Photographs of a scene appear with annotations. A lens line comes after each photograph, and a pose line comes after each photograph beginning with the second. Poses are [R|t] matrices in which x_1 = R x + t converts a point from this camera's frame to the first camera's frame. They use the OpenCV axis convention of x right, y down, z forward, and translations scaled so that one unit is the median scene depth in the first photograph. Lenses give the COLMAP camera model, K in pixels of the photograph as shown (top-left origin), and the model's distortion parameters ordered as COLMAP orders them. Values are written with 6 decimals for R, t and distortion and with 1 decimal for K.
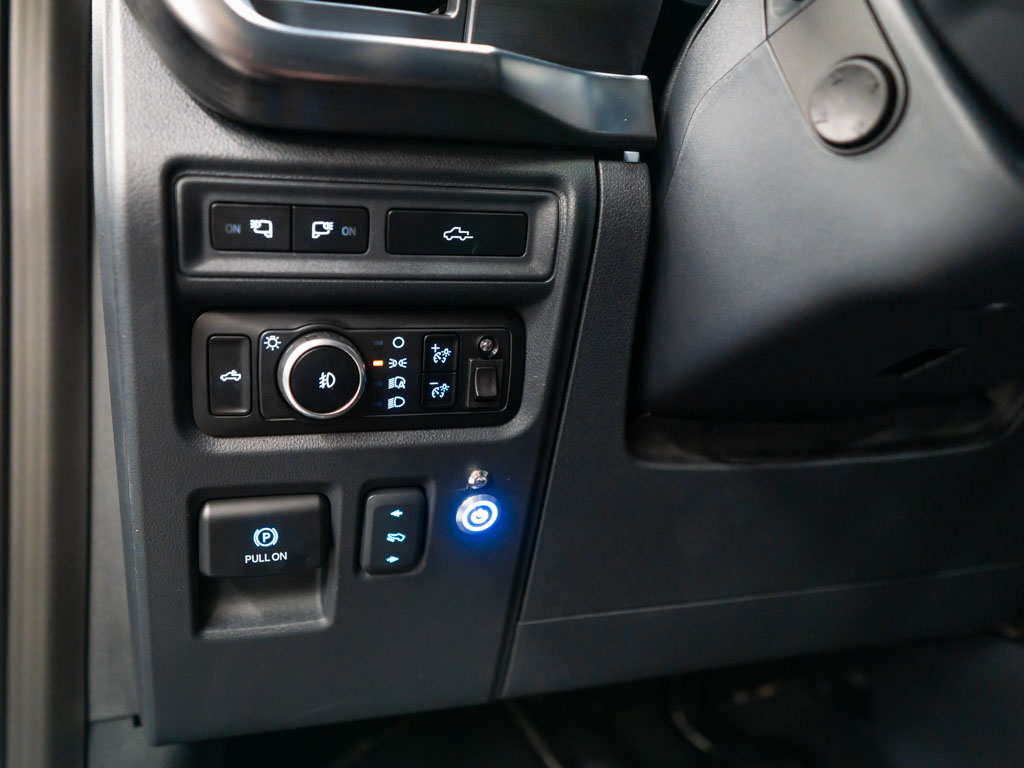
lens RADIAL K [[821.6, 0, 512.0], [0, 821.6, 384.0], [0, 0, 1]] dist [0.000528, 0.002616]
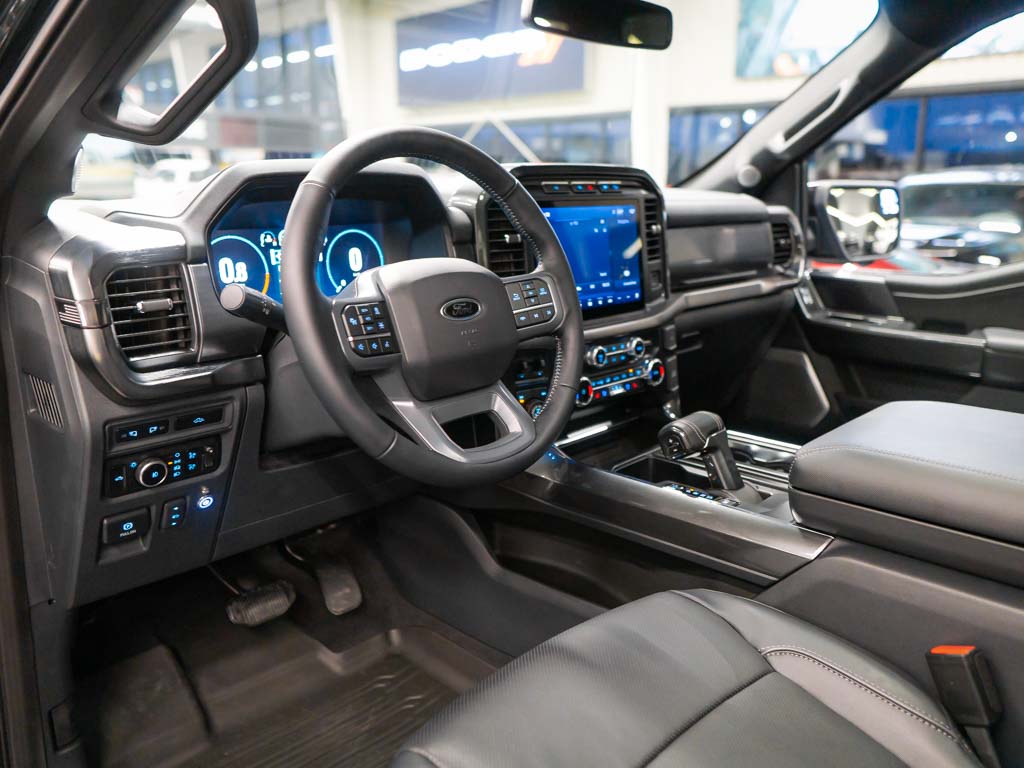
lens RADIAL K [[784.5, 0, 500.0], [0, 784.5, 381.6], [0, 0, 1]] dist [-0.000104, 0.000681]
pose [[0.887038, -0.091410, 0.452557, -0.345791], [-0.001596, 0.979592, 0.200992, -0.830509], [-0.461694, -0.179009, 0.868789, -1.796464]]
